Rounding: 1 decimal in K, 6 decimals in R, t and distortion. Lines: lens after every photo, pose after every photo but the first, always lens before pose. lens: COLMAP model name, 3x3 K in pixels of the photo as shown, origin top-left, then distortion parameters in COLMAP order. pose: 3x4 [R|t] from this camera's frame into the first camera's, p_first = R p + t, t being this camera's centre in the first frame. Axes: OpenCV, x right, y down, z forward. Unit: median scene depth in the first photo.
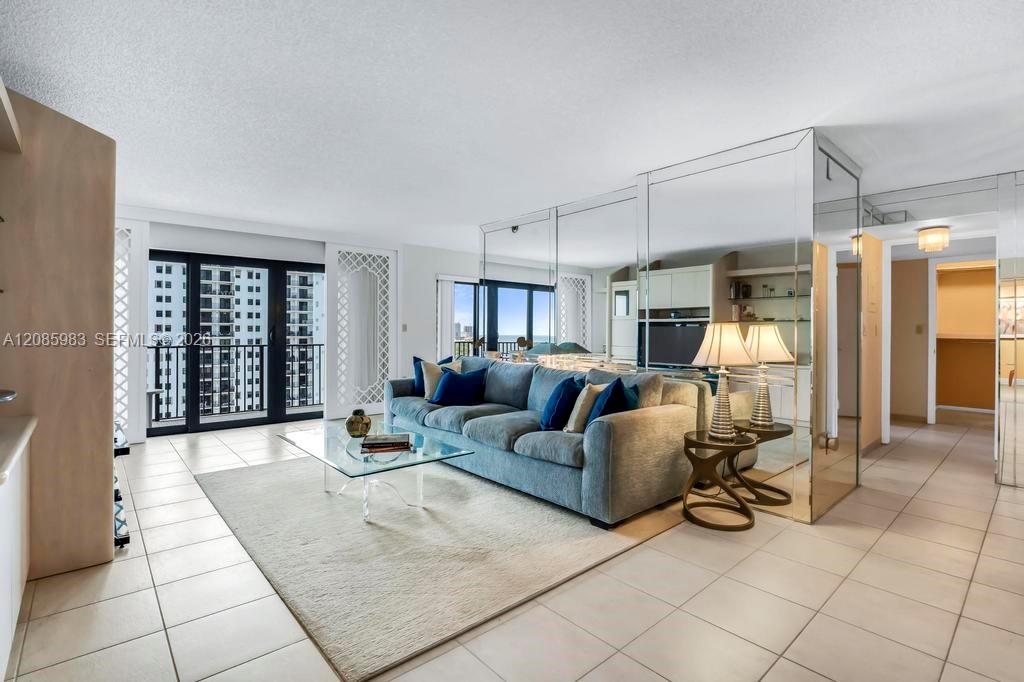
lens RADIAL K [[482.4, 0, 511.4], [0, 482.4, 335.0], [0, 0, 1]] dist [-0.013426, 0.002265]
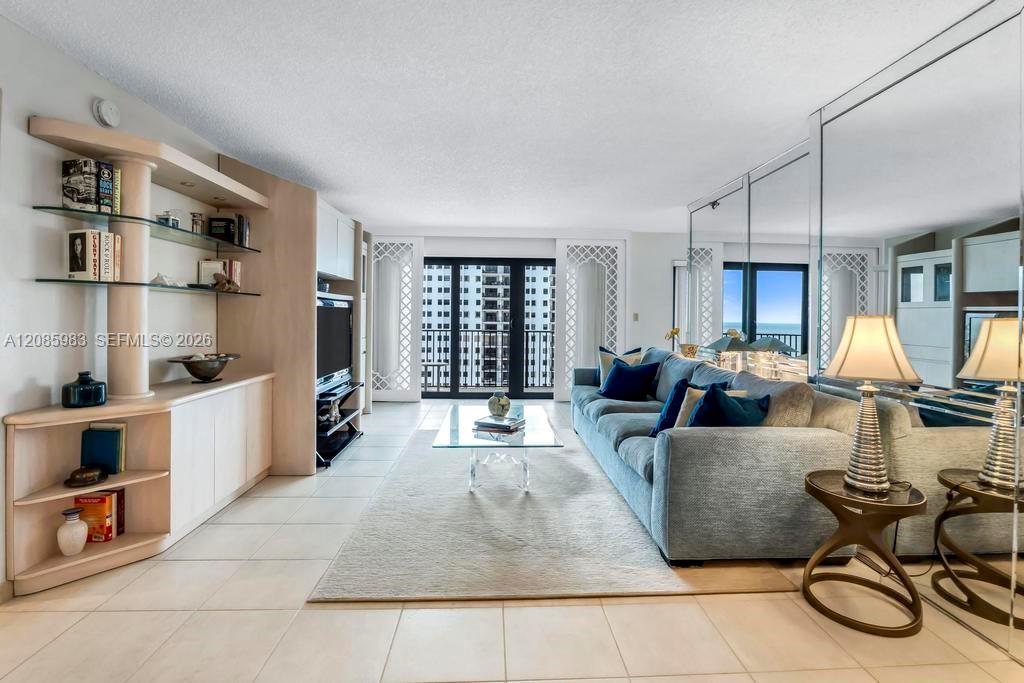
lens RADIAL K [[482.4, 0, 516.7], [0, 482.4, 320.9], [0, 0, 1]] dist [-0.013426, 0.002265]
pose [[0.784134, 0.010704, -0.620500, 0.376040], [-0.012475, 0.999921, 0.001485, -0.010178], [0.620467, 0.006576, 0.784205, 0.141951]]
